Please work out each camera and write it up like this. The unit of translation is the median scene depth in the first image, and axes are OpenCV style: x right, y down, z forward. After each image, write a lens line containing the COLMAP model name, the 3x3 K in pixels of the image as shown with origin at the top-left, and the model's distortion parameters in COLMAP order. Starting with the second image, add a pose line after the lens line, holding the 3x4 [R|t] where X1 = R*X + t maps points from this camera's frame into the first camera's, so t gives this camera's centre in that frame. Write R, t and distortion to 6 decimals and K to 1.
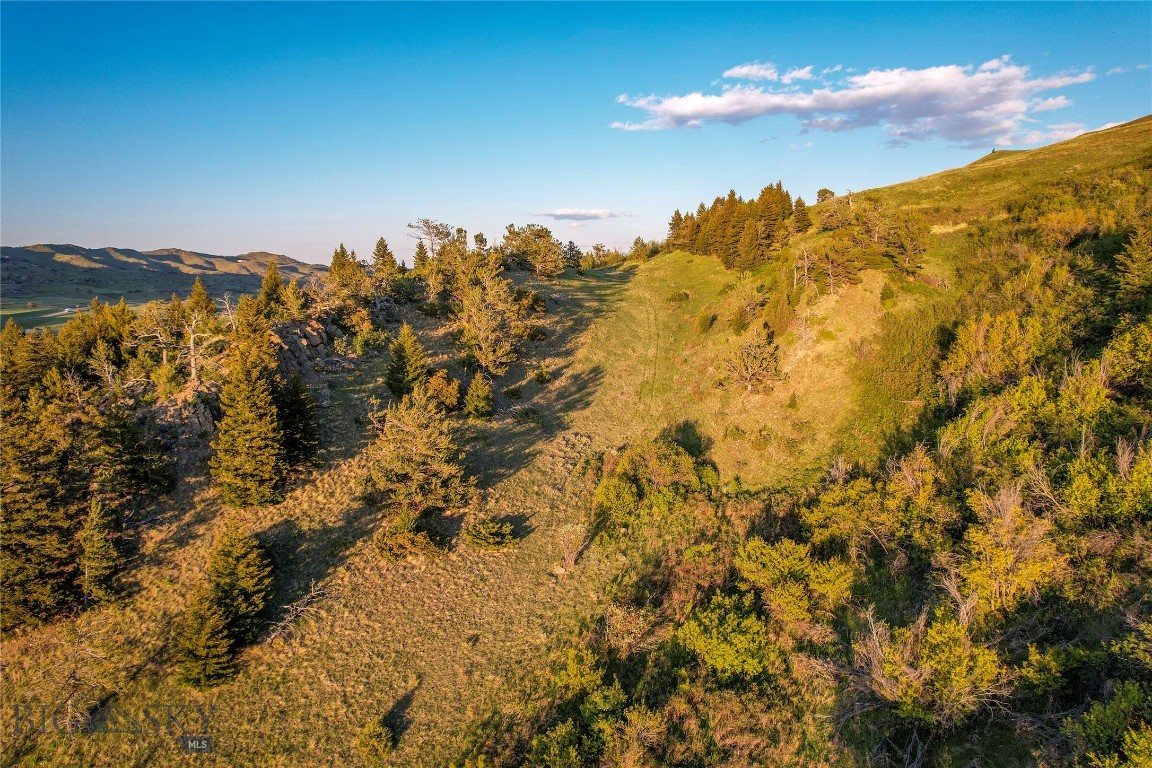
lens RADIAL K [[733.3, 0, 576.0], [0, 733.3, 384.0], [0, 0, 1]] dist [-0.095922, 0.074190]
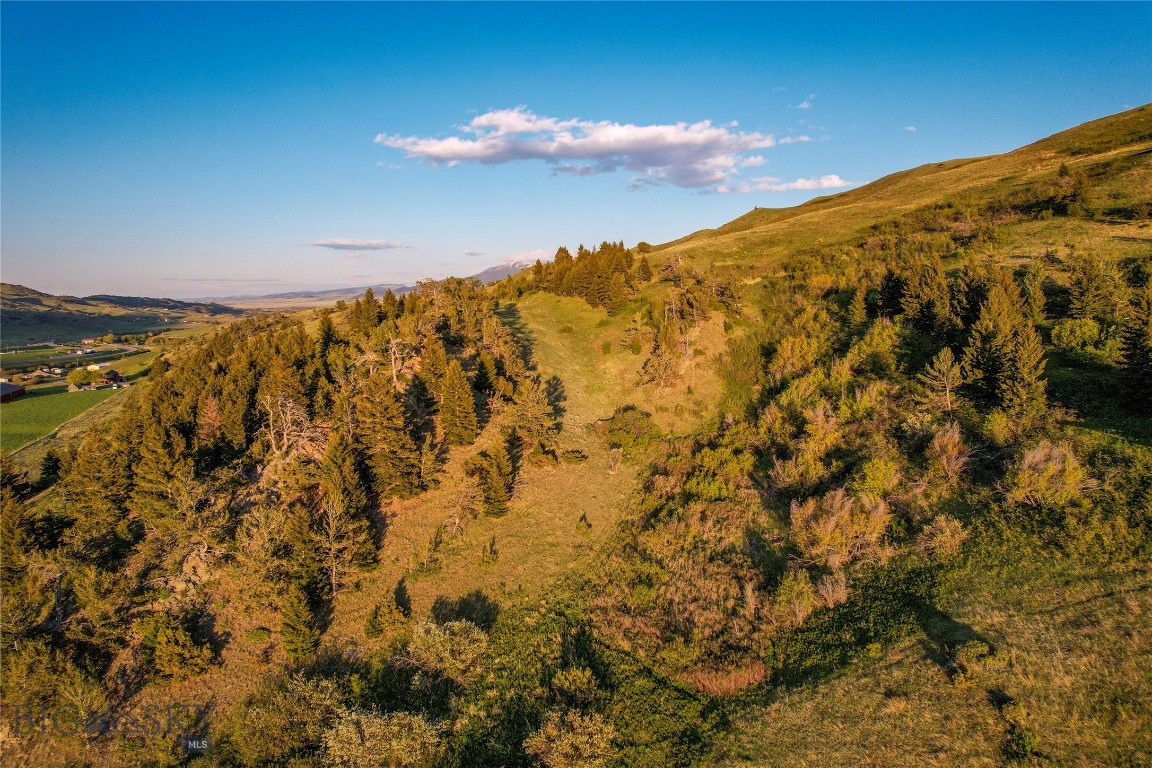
lens RADIAL K [[733.3, 0, 576.0], [0, 733.3, 384.0], [0, 0, 1]] dist [-0.095922, 0.074190]
pose [[0.957584, -0.032443, 0.286324, -0.447265], [0.044259, 0.998411, -0.034894, 0.057169], [-0.284736, 0.046086, 0.957497, -0.569815]]
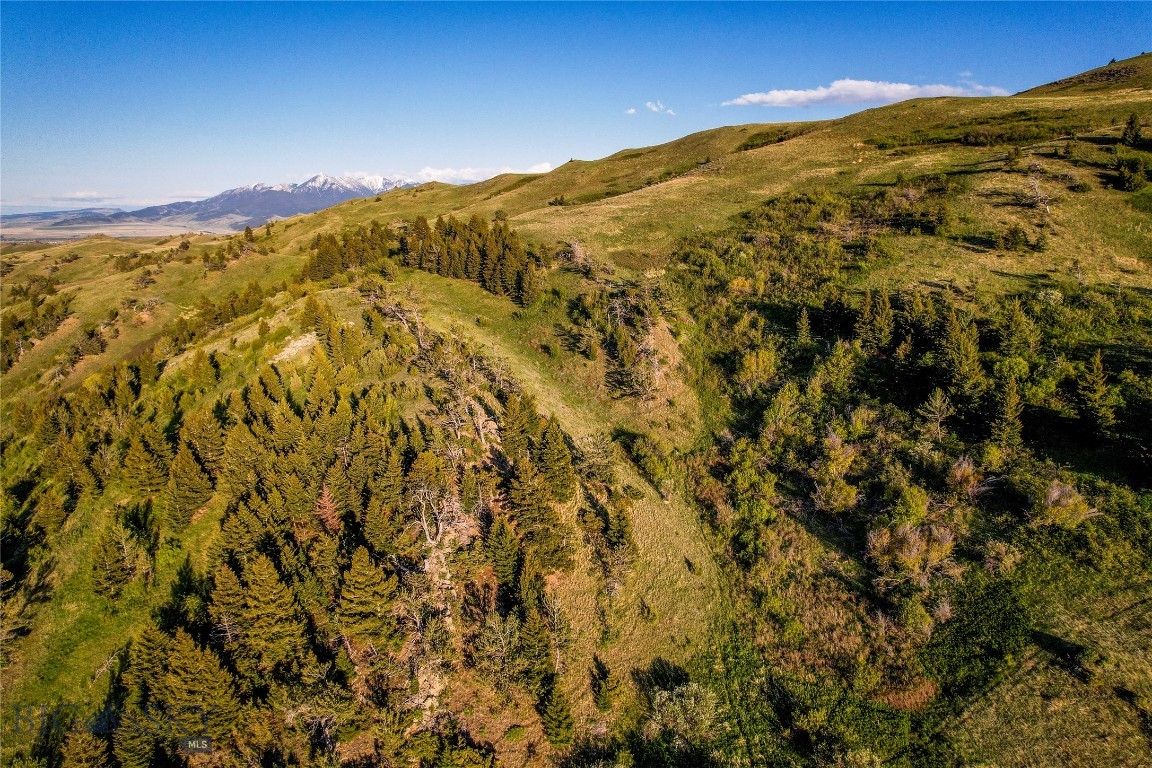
lens RADIAL K [[733.3, 0, 576.0], [0, 733.3, 384.0], [0, 0, 1]] dist [-0.095922, 0.074190]
pose [[0.819024, -0.117127, 0.561677, -0.966917], [0.085279, 0.992919, 0.082702, -0.202168], [-0.567386, -0.019836, 0.823213, -0.432099]]
